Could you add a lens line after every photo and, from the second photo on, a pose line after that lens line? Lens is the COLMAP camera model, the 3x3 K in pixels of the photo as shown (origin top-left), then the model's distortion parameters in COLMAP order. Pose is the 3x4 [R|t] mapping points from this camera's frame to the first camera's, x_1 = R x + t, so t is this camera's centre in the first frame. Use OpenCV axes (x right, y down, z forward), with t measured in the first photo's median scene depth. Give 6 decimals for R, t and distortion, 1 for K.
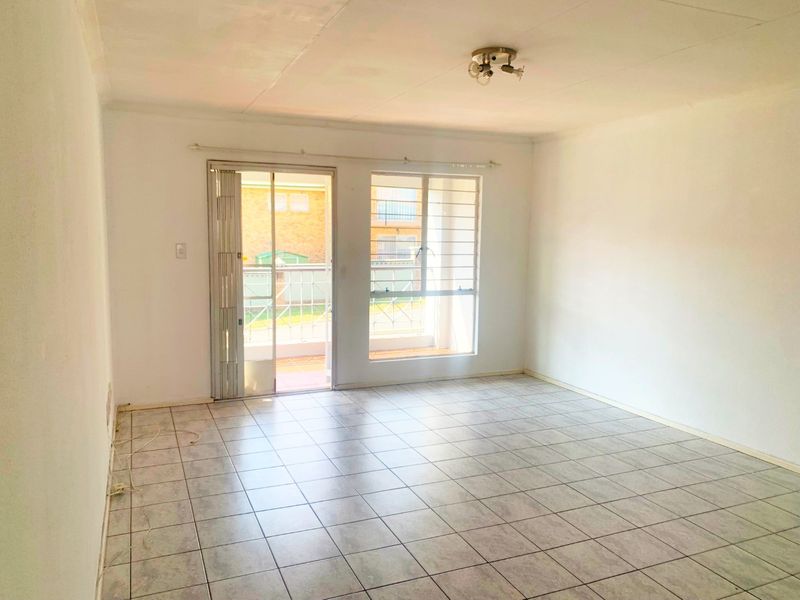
lens RADIAL K [[611.3, 0, 400.0], [0, 611.3, 300.0], [0, 0, 1]] dist [0.010276, -0.005586]
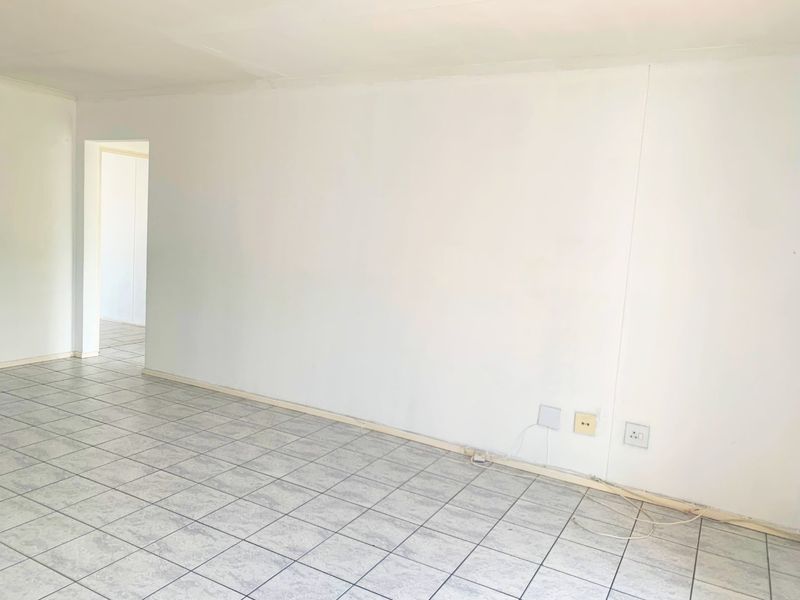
lens RADIAL K [[611.3, 0, 400.0], [0, 611.3, 300.0], [0, 0, 1]] dist [0.010276, -0.005586]
pose [[-0.787525, 0.009235, -0.616214, 0.373113], [-0.144329, 0.969317, 0.198979, -0.186442], [0.599144, 0.245639, -0.762029, 1.852255]]
